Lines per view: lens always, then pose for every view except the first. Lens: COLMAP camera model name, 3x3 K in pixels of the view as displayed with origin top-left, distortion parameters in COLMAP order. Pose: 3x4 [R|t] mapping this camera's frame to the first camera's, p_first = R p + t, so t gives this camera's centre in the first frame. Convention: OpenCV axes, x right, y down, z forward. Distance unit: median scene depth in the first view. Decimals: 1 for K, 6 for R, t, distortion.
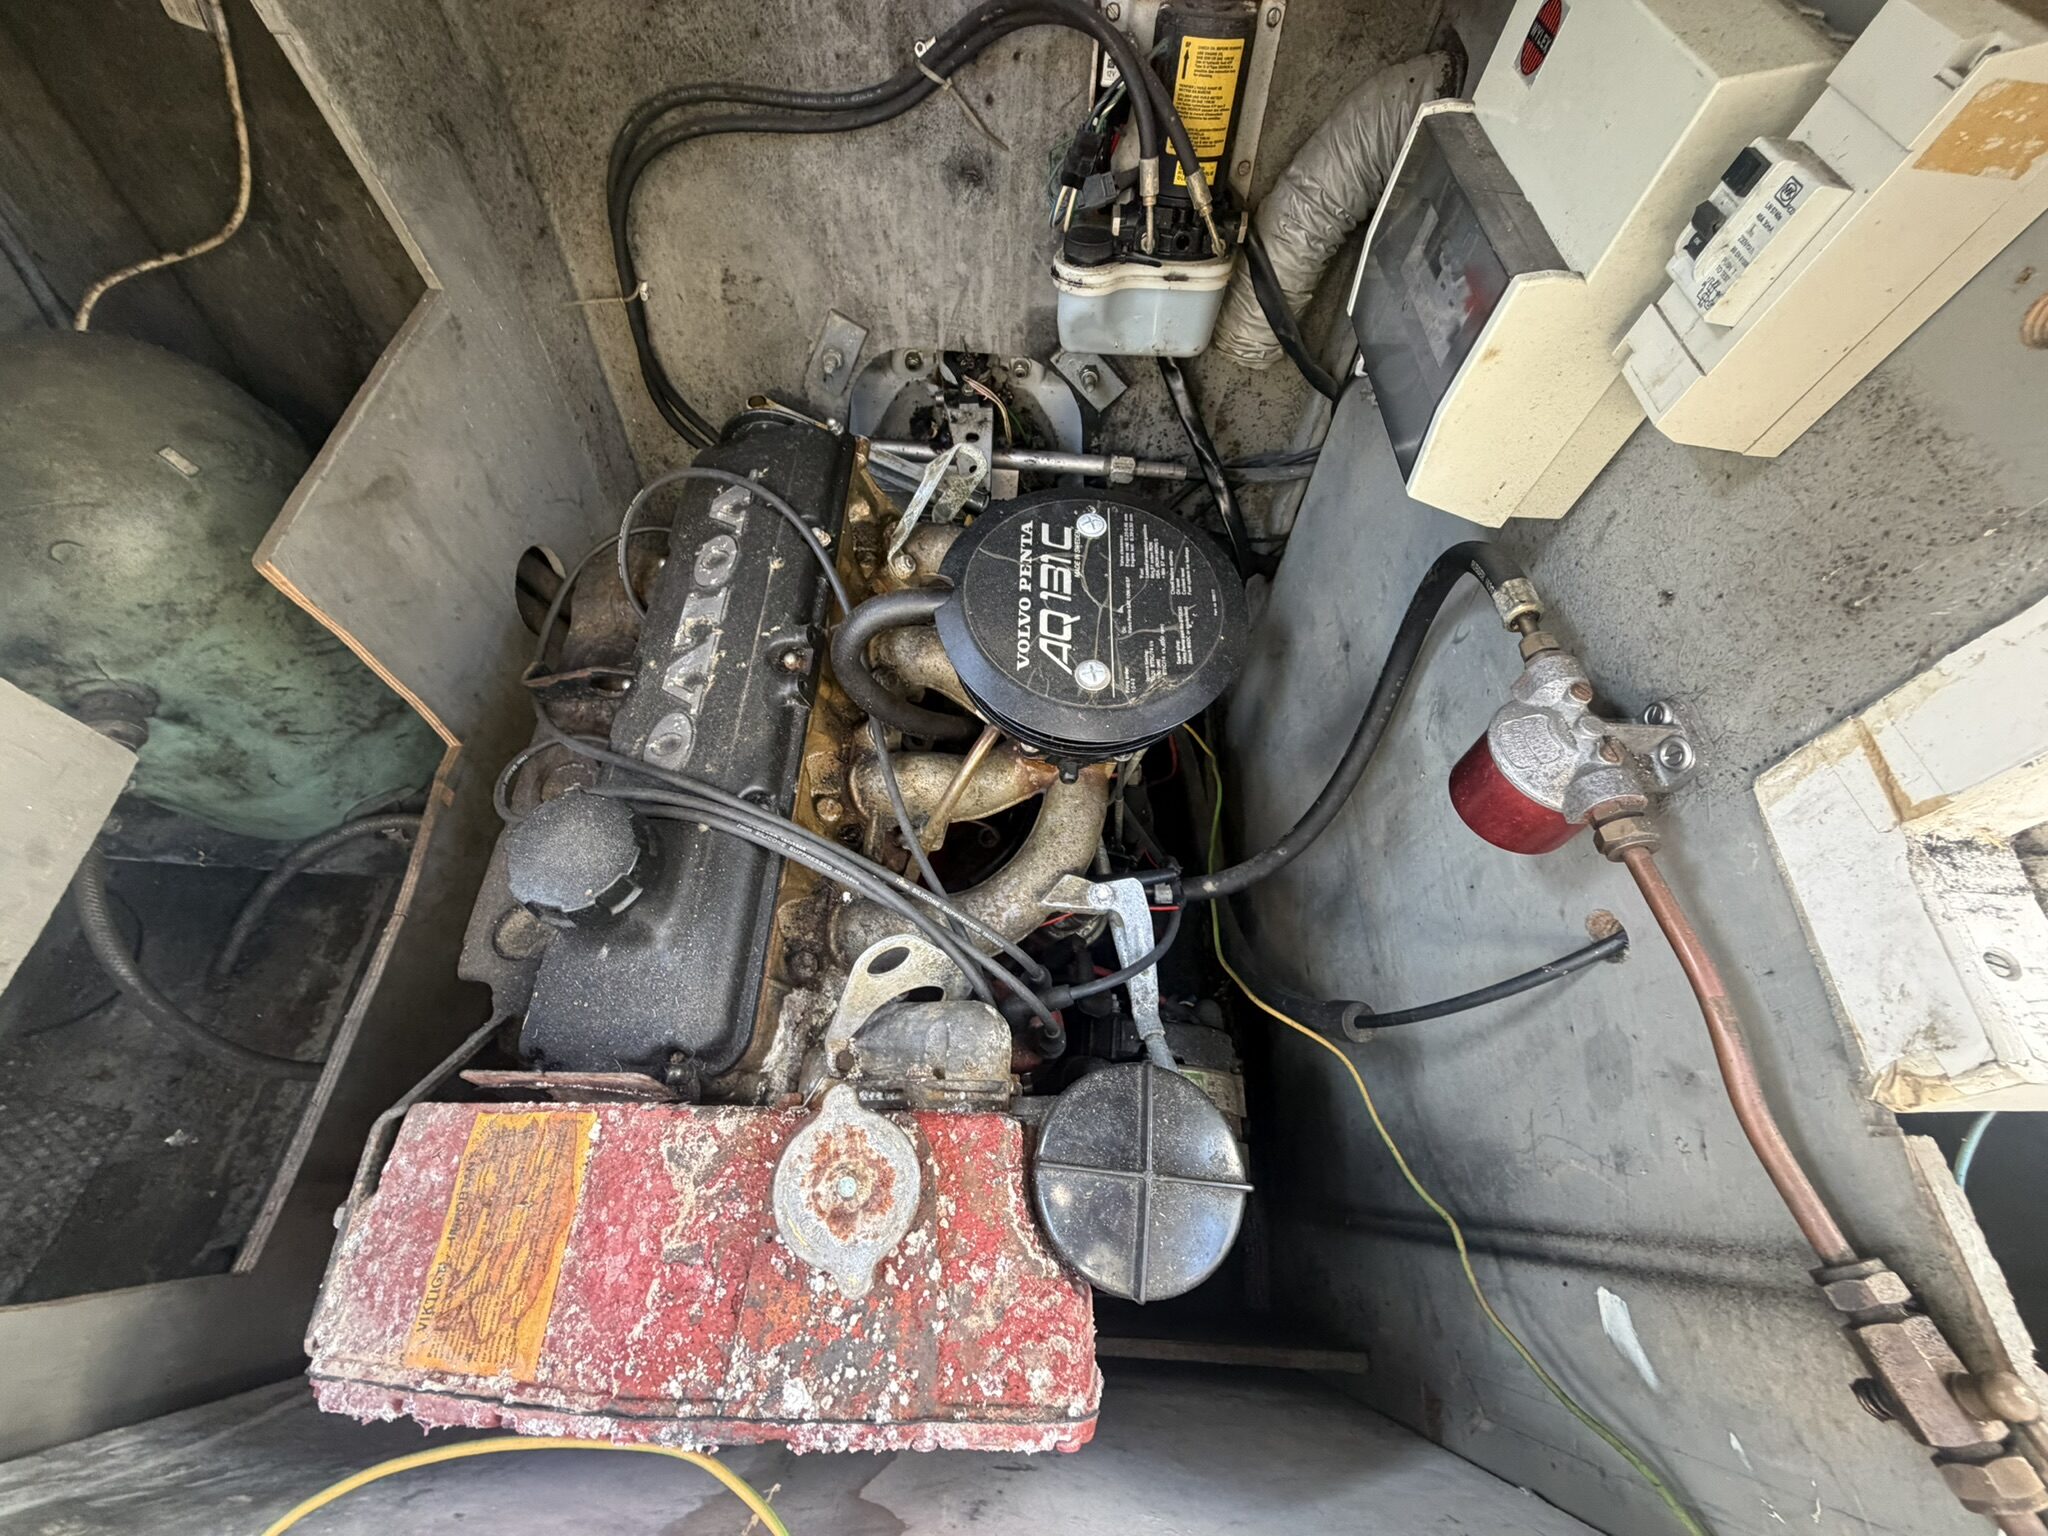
lens RADIAL K [[808.1, 0, 1022.8], [0, 808.1, 767.7], [0, 0, 1]] dist [-0.000981, 0.000872]
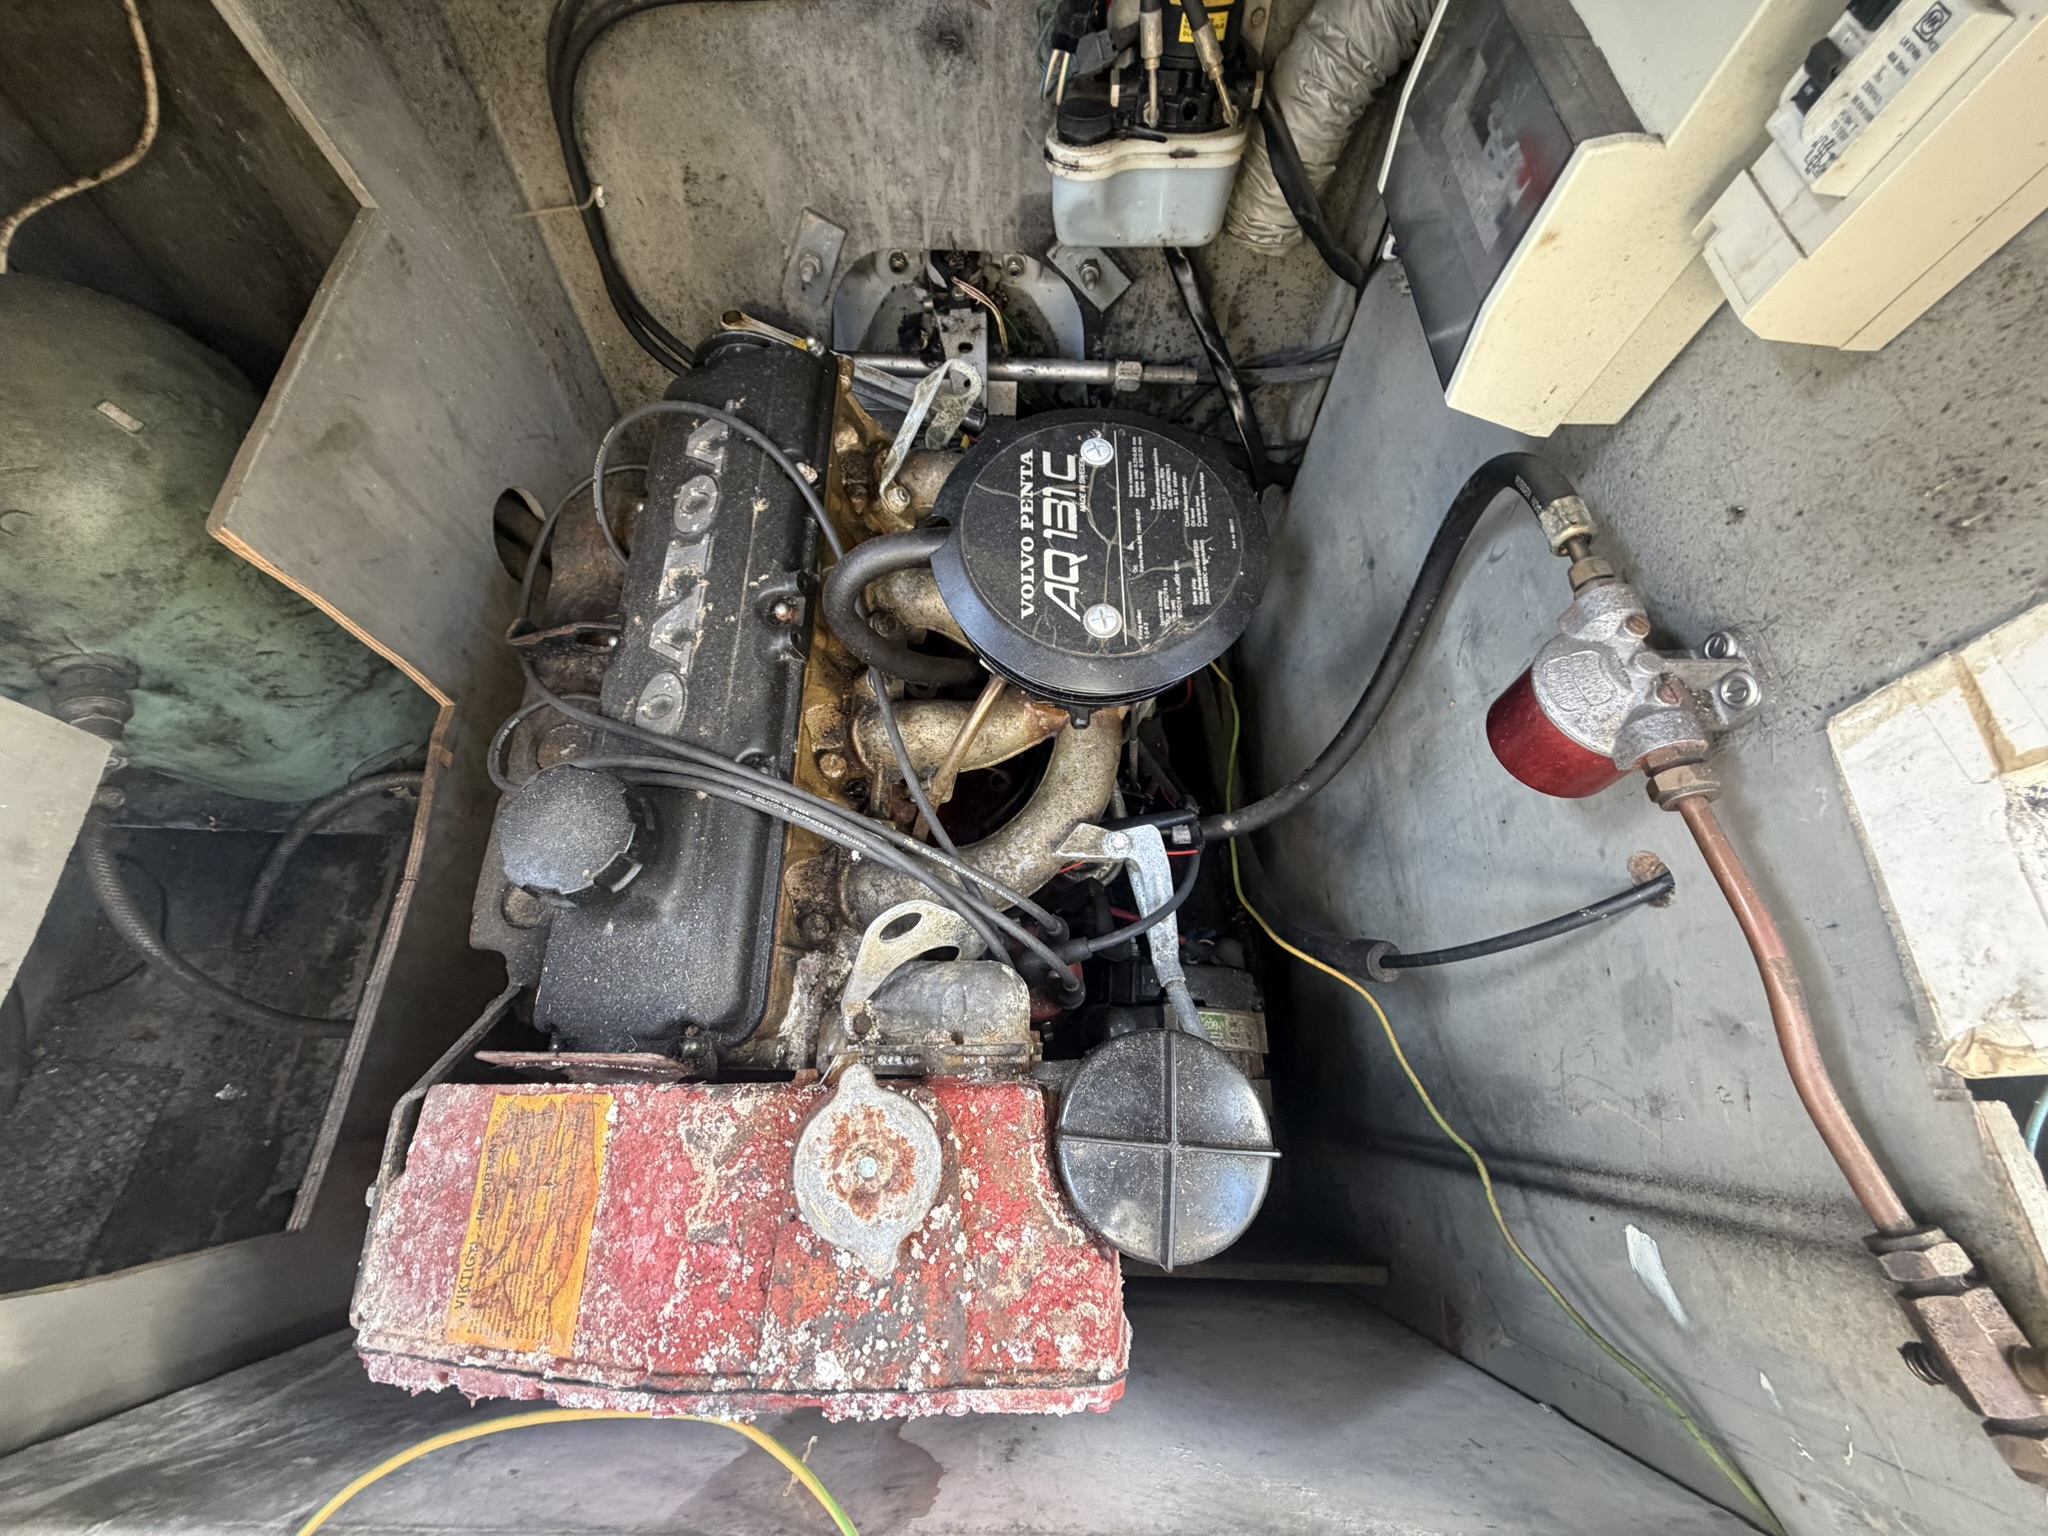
lens RADIAL K [[808.1, 0, 1022.6], [0, 808.1, 764.4], [0, 0, 1]] dist [-0.000981, 0.000872]
pose [[0.999227, -0.035307, -0.017281, 0.004120], [0.036897, 0.994046, 0.102526, -0.044803], [0.013559, -0.103085, 0.994580, 0.050415]]
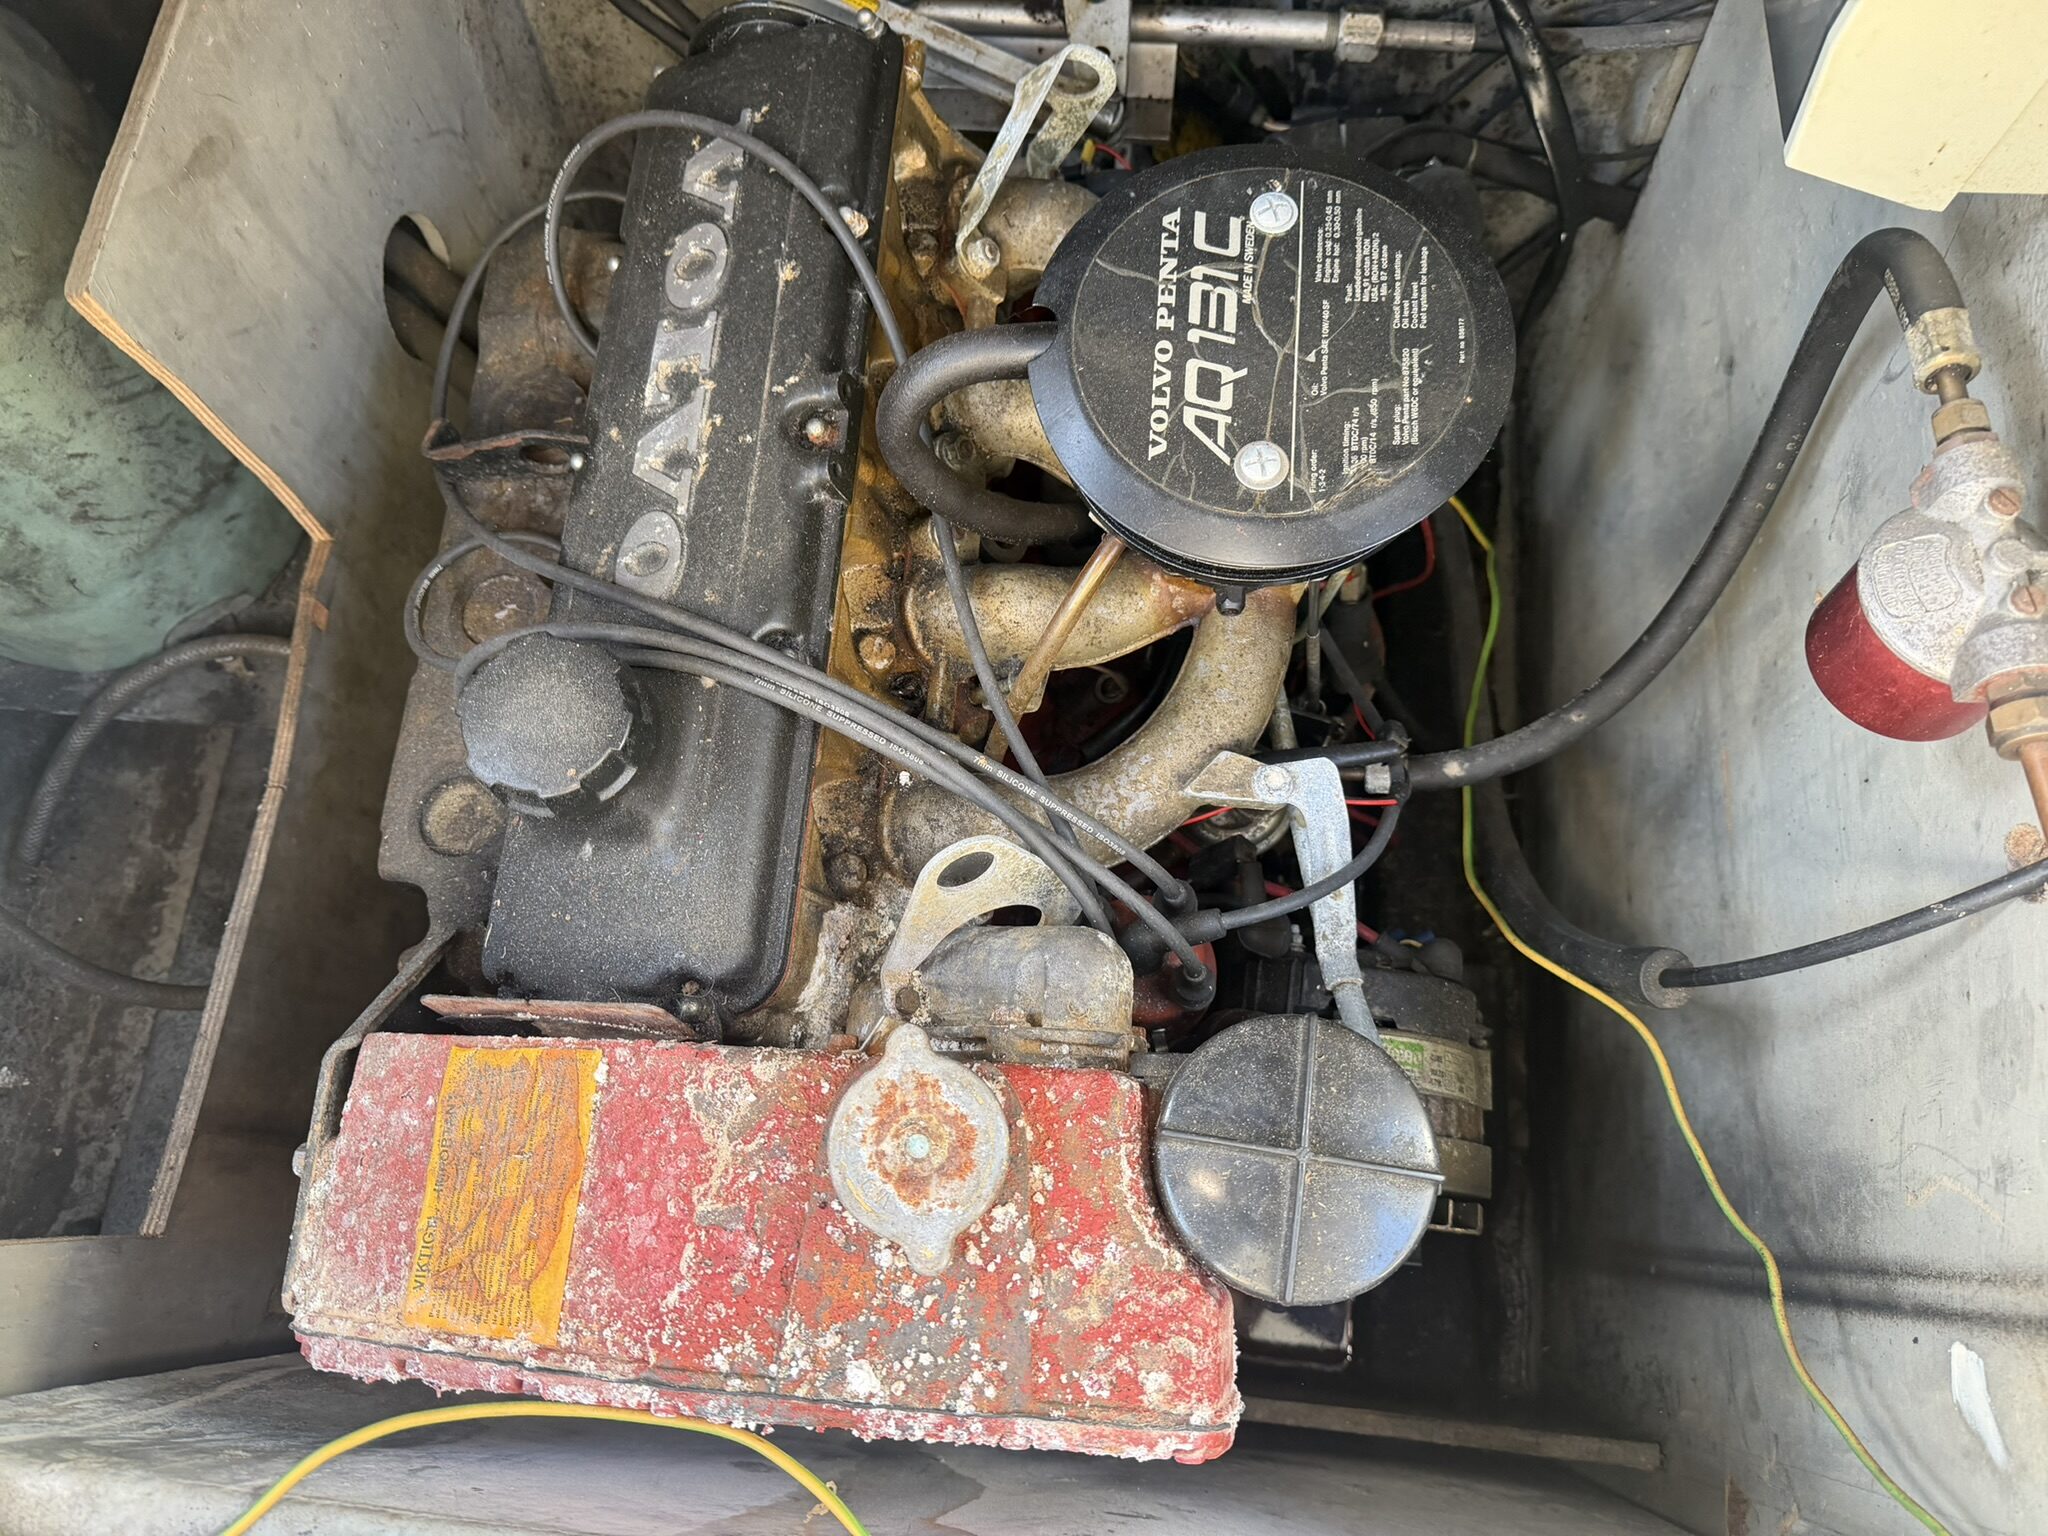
lens RADIAL K [[1447.4, 0, 1029.0], [0, 1447.4, 779.6], [0, 0, 1]] dist [0.044111, -0.071613]
pose [[0.993456, 0.019023, -0.112623, 0.032088], [0.001050, 0.984471, 0.175546, -0.063160], [0.114214, -0.174516, 0.978008, -0.227229]]
